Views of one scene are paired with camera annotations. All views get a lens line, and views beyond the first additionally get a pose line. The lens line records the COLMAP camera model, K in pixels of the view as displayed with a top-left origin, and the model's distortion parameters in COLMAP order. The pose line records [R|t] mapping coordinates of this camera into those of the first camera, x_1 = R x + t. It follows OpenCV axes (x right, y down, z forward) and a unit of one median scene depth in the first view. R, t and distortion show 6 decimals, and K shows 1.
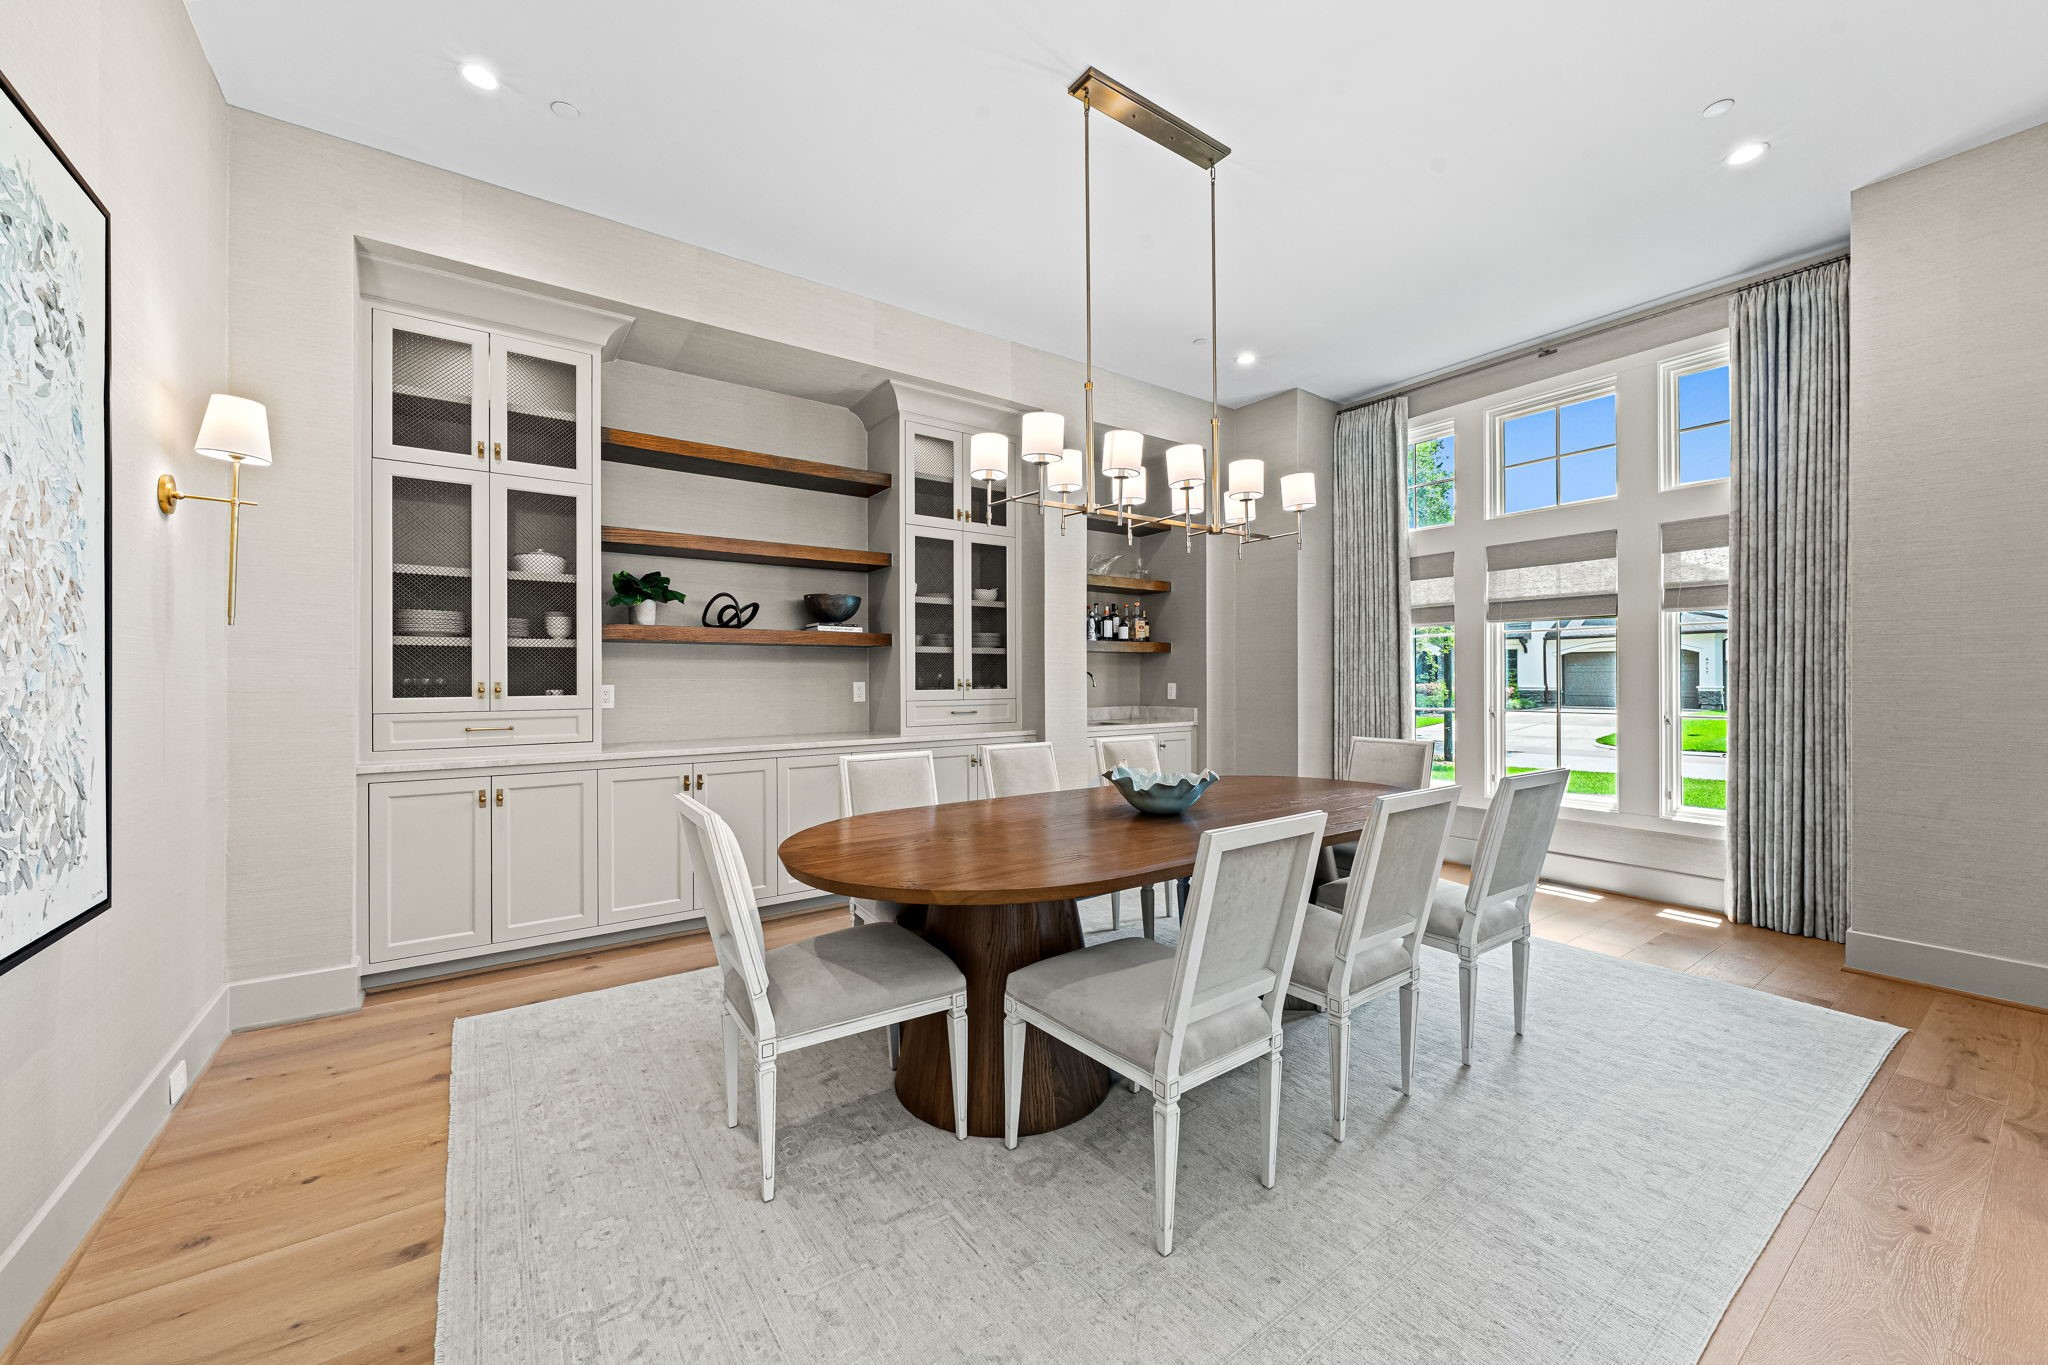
lens RADIAL K [[790.8, 0, 1022.5], [0, 790.8, 679.3], [0, 0, 1]] dist [-0.000636, 0.000000]
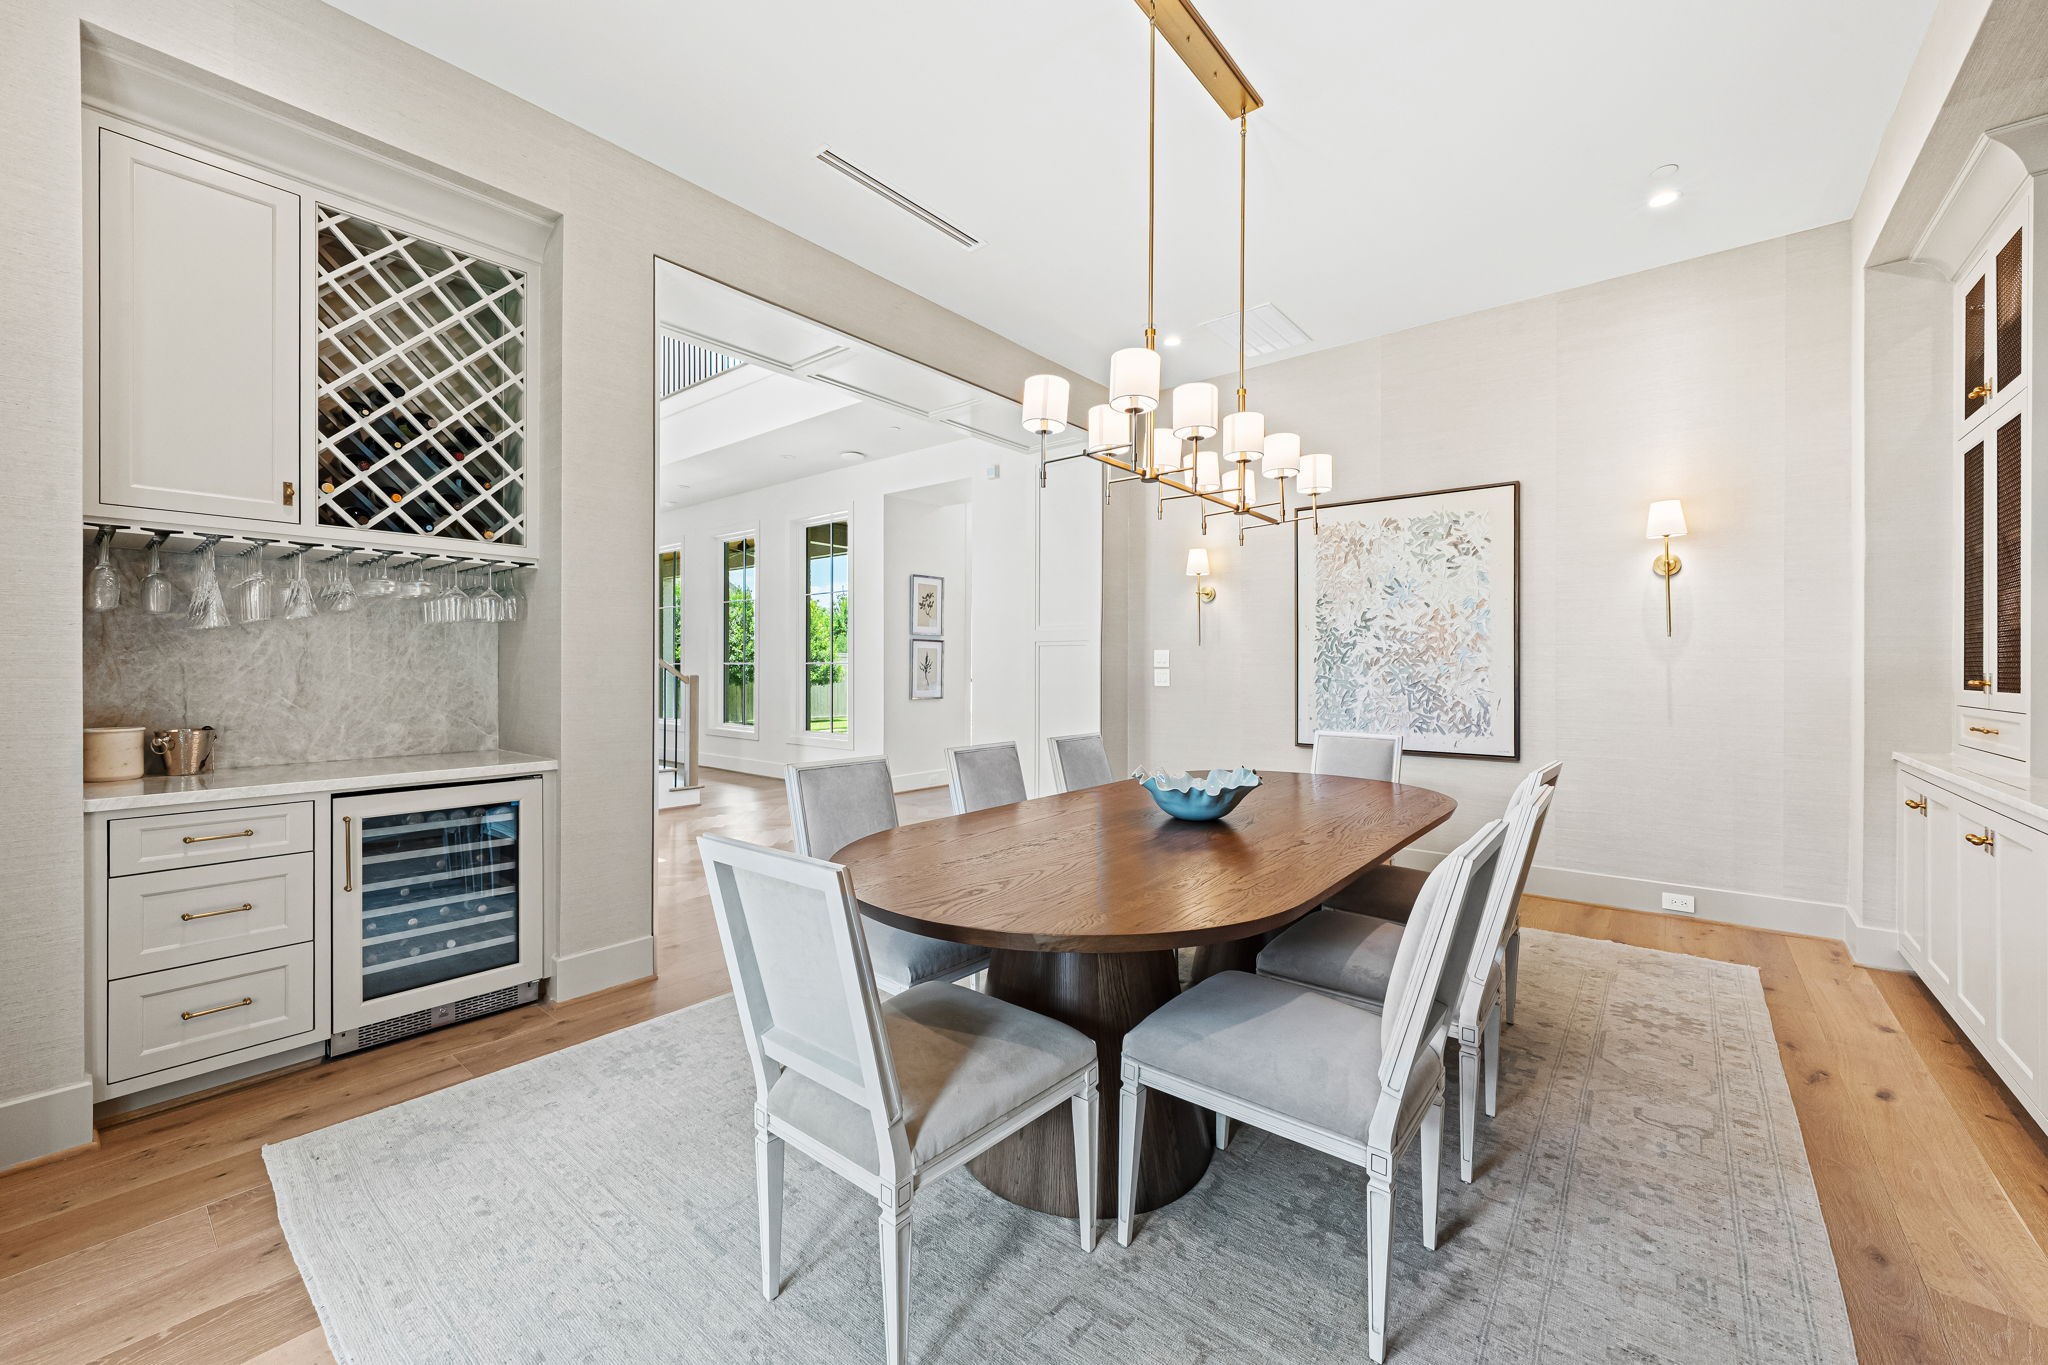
lens RADIAL K [[919.6, 0, 1017.2], [0, 919.6, 661.6], [0, 0, 1]] dist [-0.000496, 0.000016]
pose [[-0.965792, 0.000799, -0.259316, 0.654482], [0.000738, 1.000000, 0.000333, -0.012231], [0.259316, 0.000131, -0.965793, 1.991721]]
